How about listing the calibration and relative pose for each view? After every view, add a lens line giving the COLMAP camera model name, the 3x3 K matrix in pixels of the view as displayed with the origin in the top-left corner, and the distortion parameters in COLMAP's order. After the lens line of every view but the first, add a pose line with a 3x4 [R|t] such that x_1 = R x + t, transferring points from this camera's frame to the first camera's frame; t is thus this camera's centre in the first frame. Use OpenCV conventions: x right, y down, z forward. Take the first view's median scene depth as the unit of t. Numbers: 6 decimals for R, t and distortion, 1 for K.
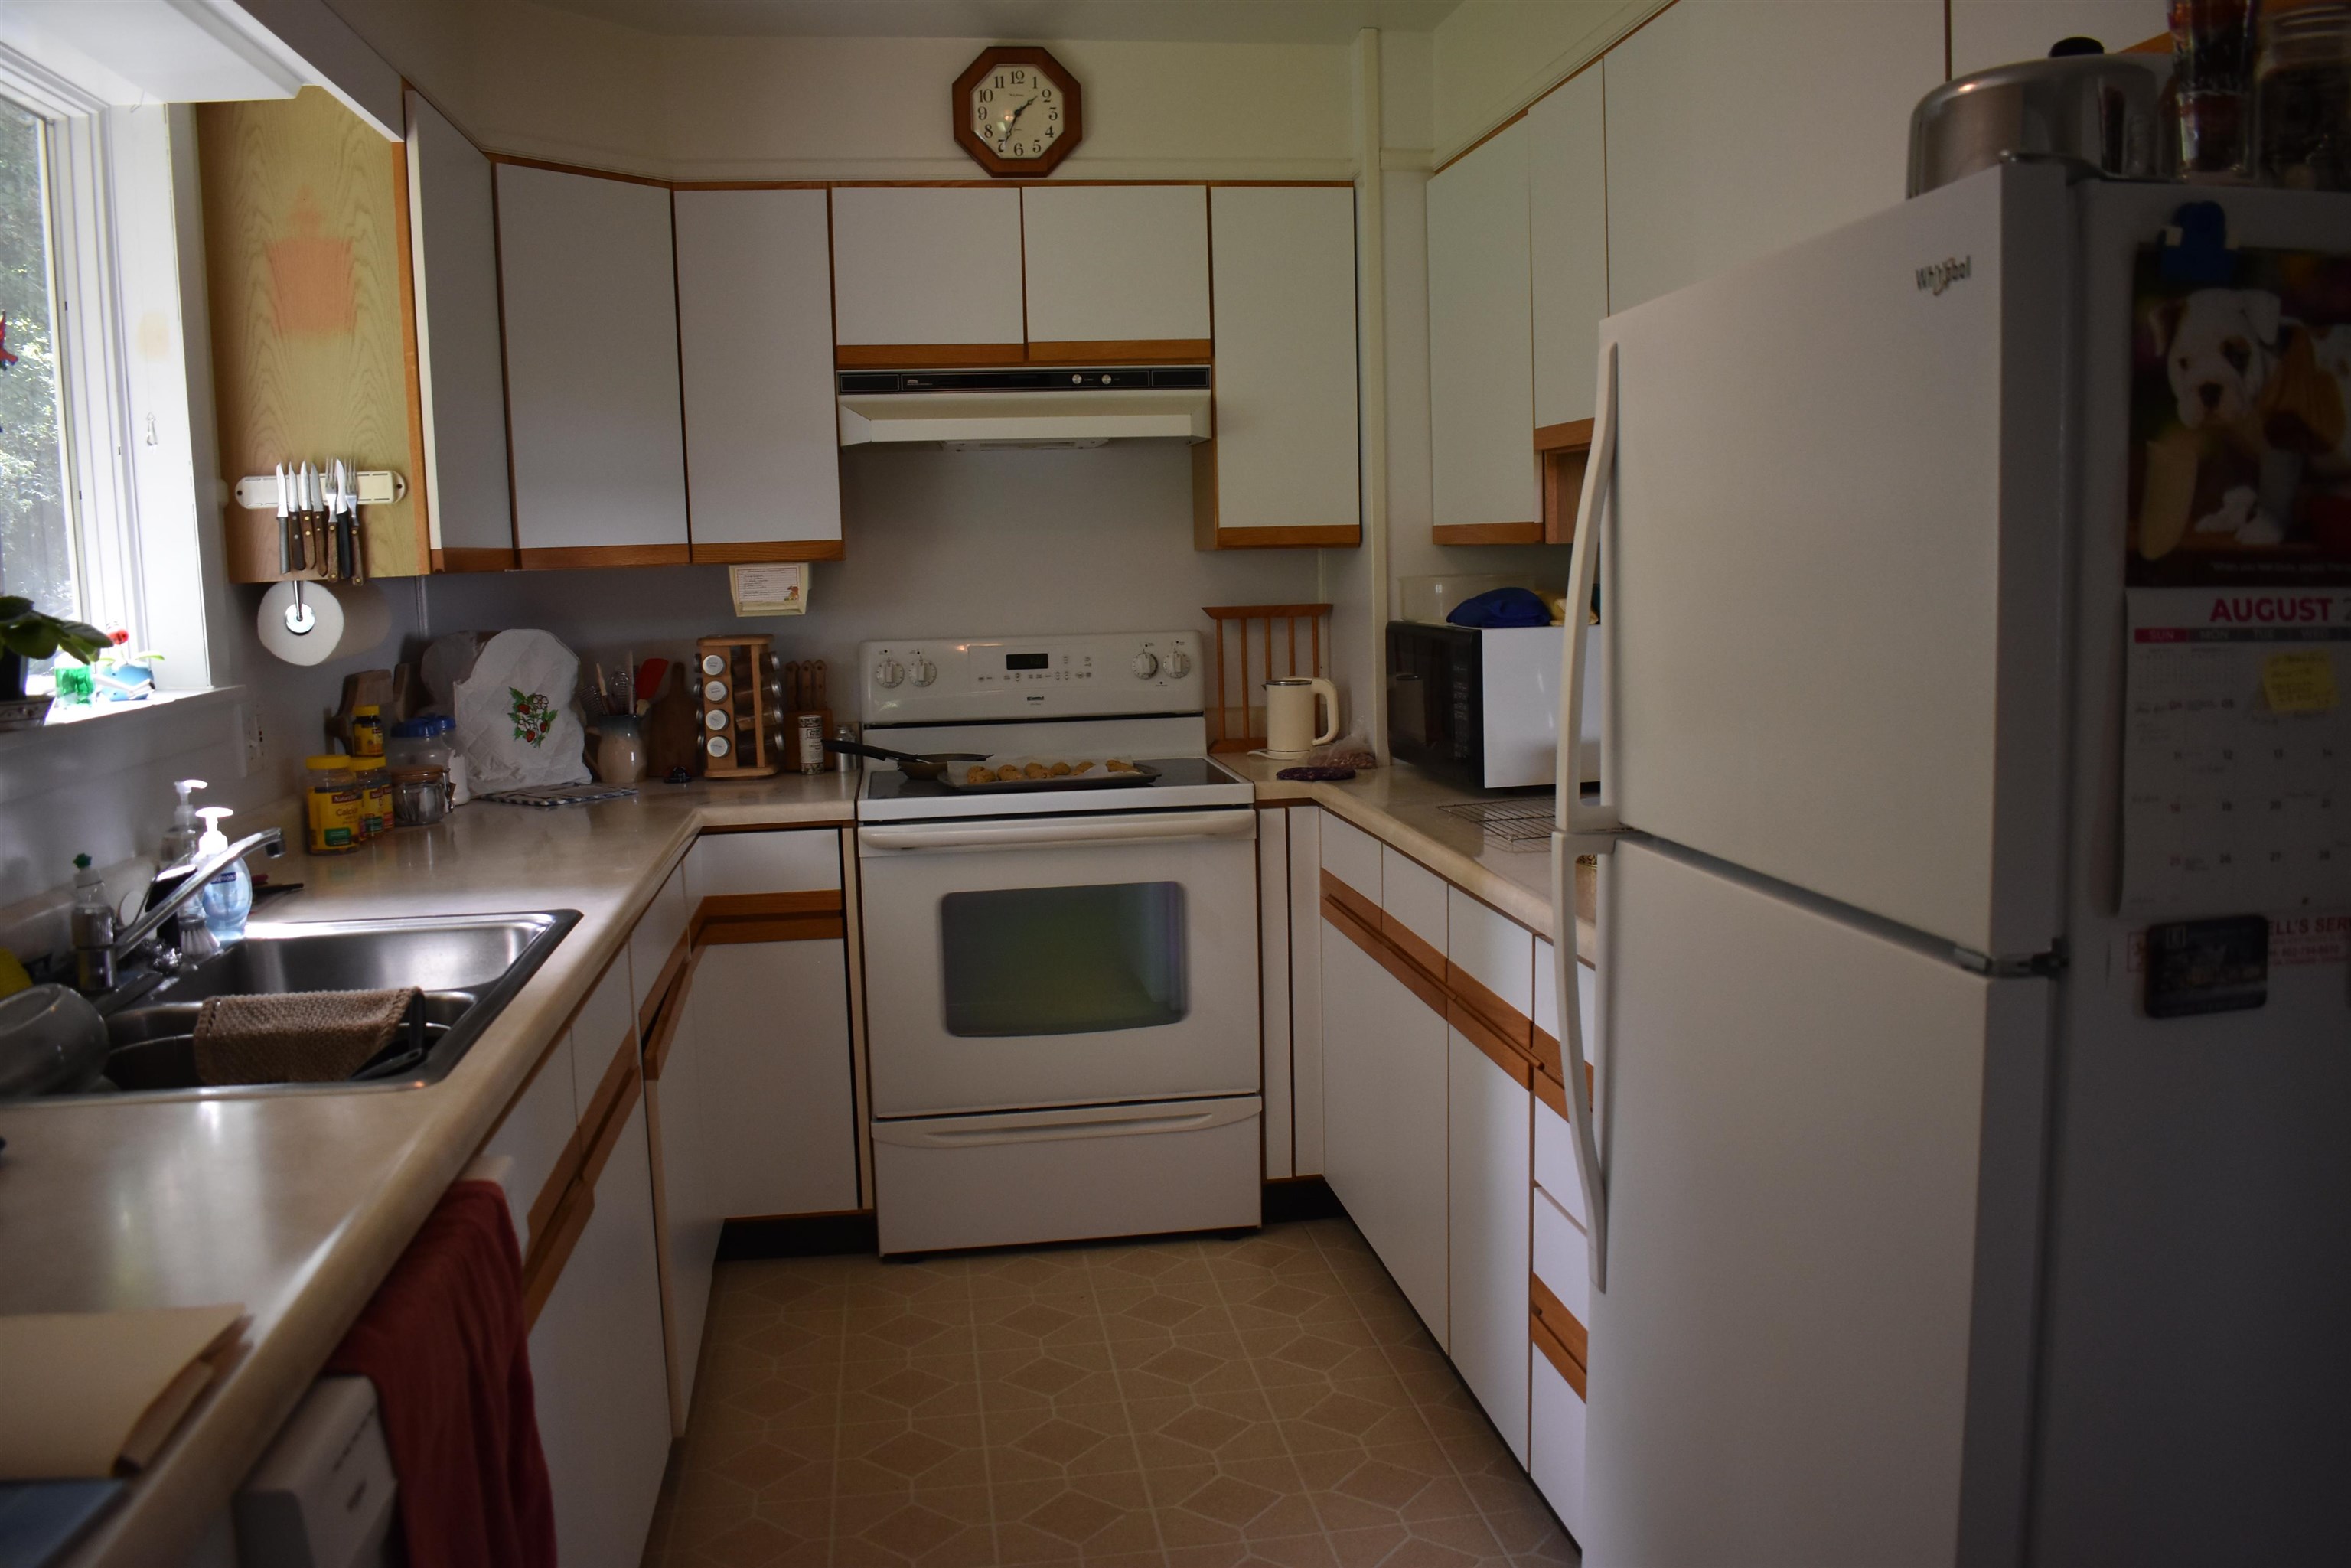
lens RADIAL K [[1830.8, 0, 1185.1], [0, 1830.8, 780.9], [0, 0, 1]] dist [-0.093194, 0.001729]
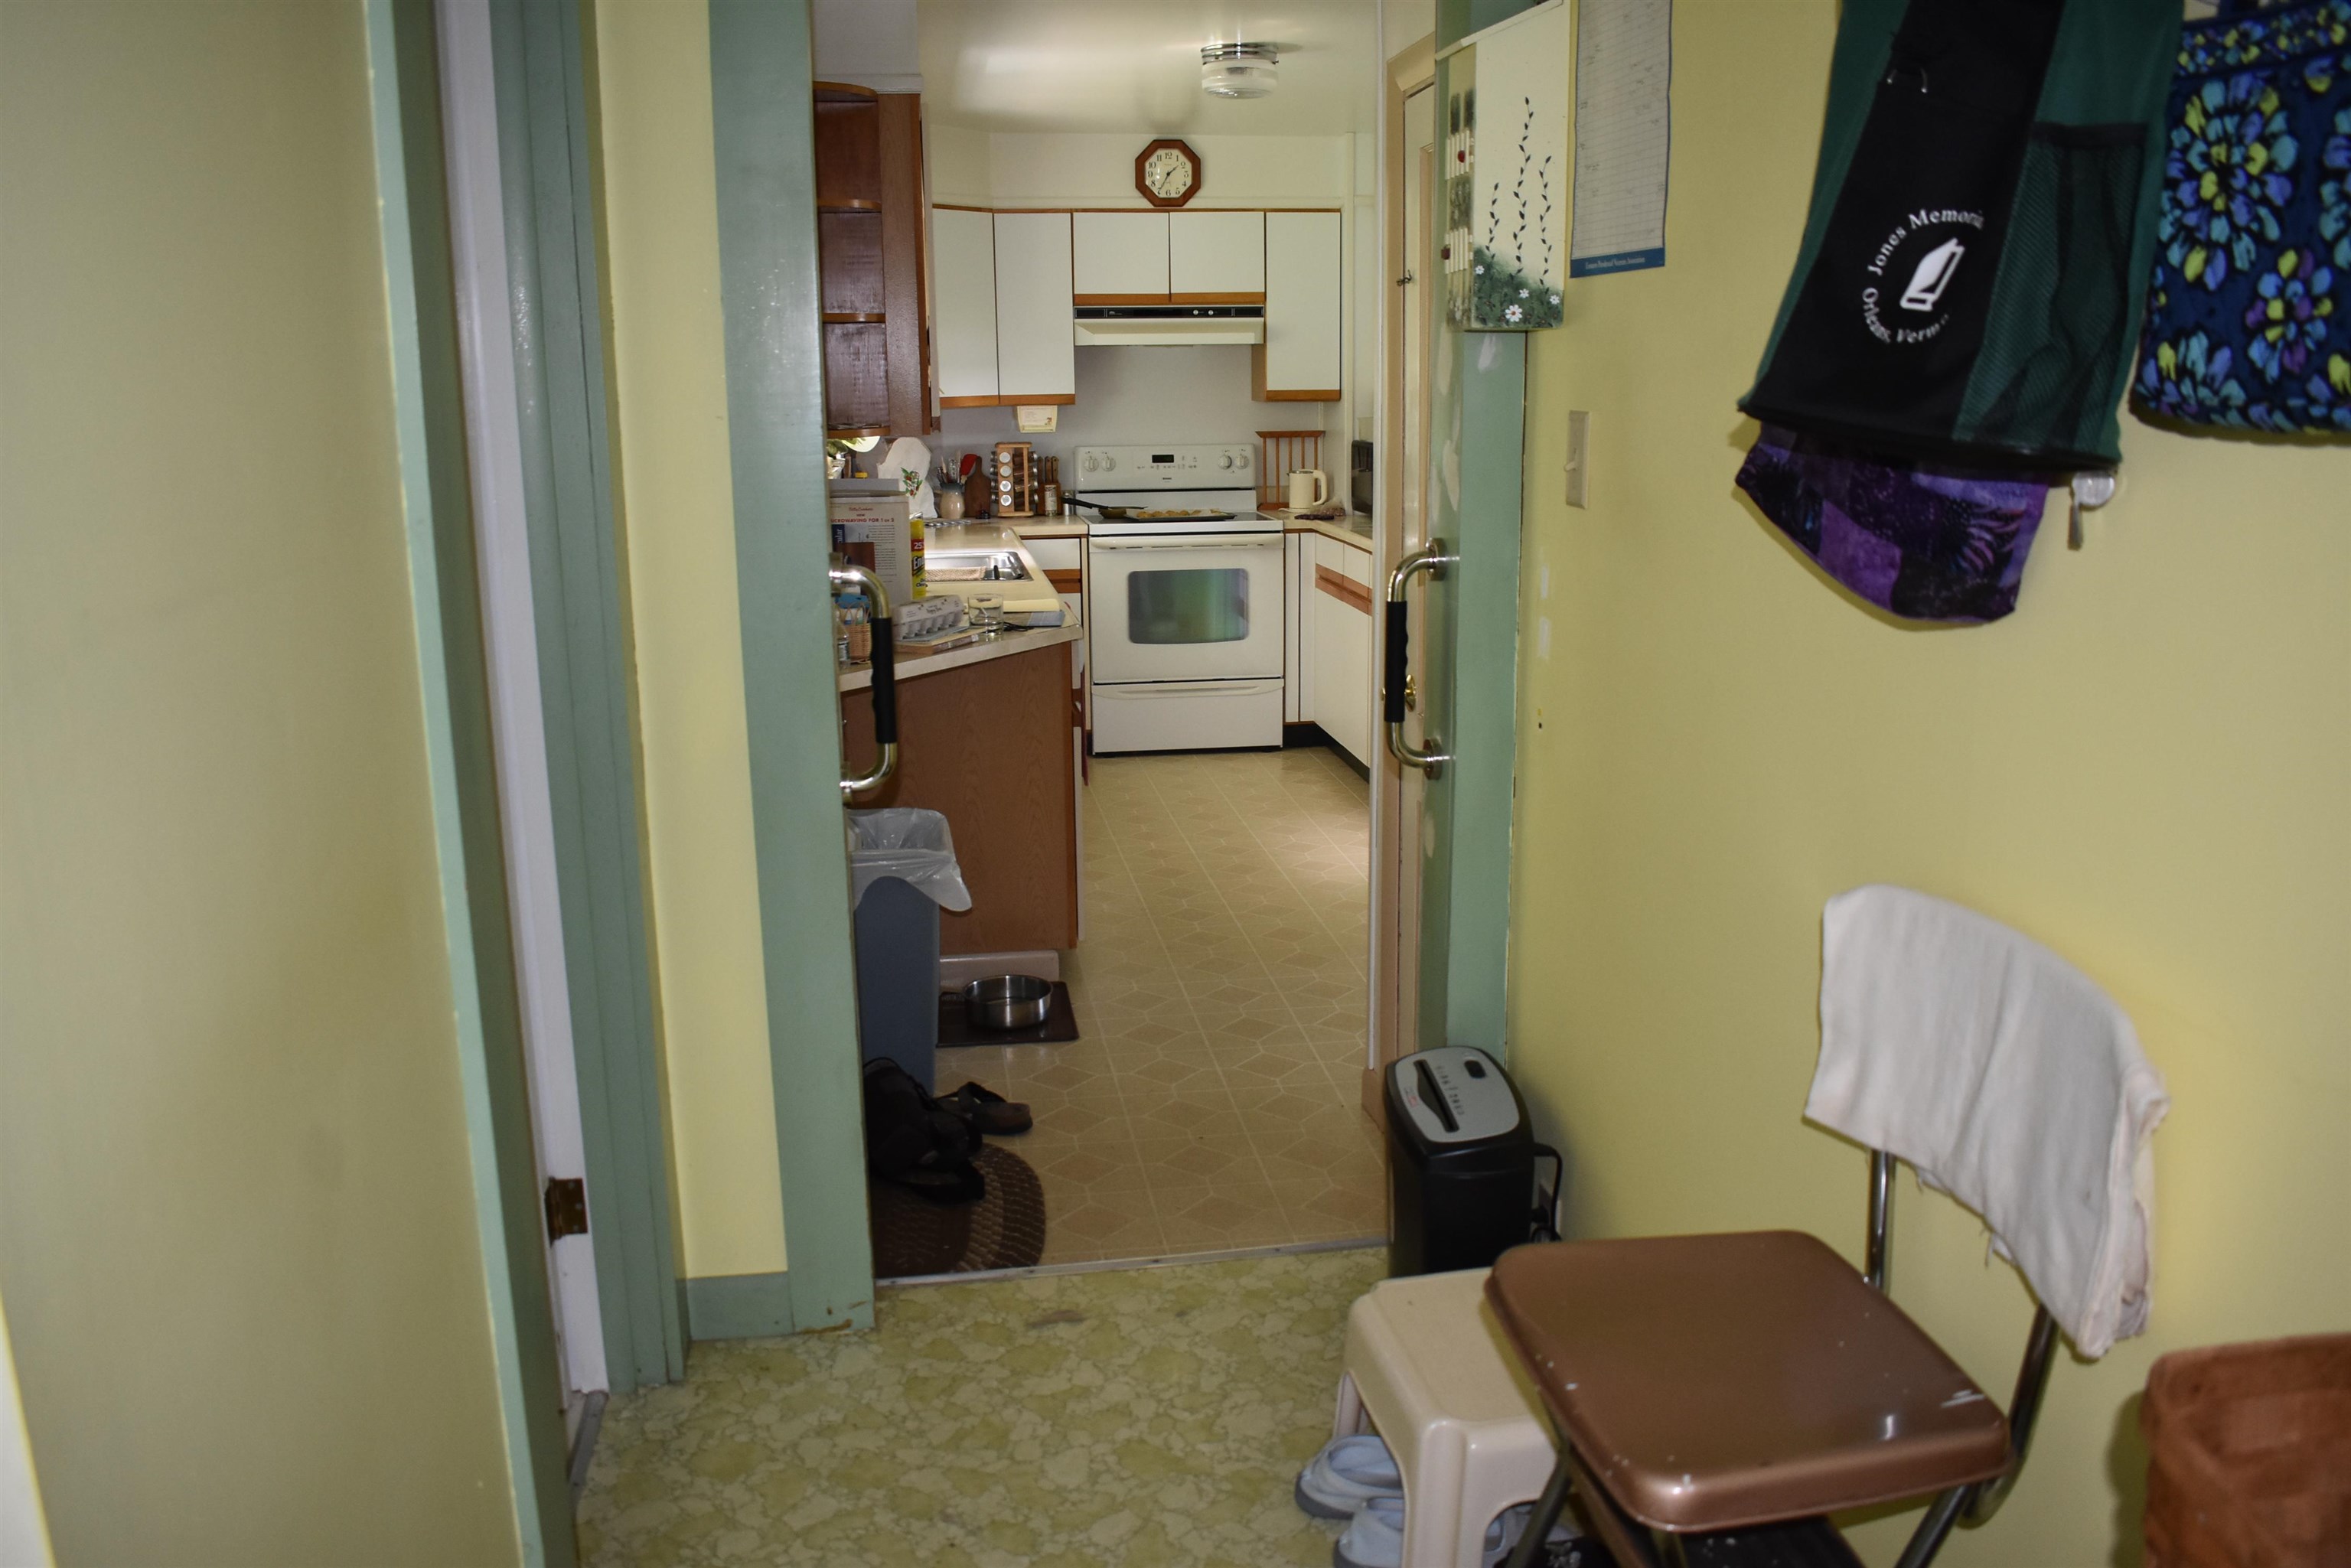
lens RADIAL K [[1830.8, 0, 1185.1], [0, 1830.8, 780.9], [0, 0, 1]] dist [-0.093194, 0.001729]
pose [[0.999893, 0.014616, -0.000521, -0.062042], [-0.014498, 0.995244, 0.096327, 0.090332], [0.001927, -0.096310, 0.995350, -0.978042]]
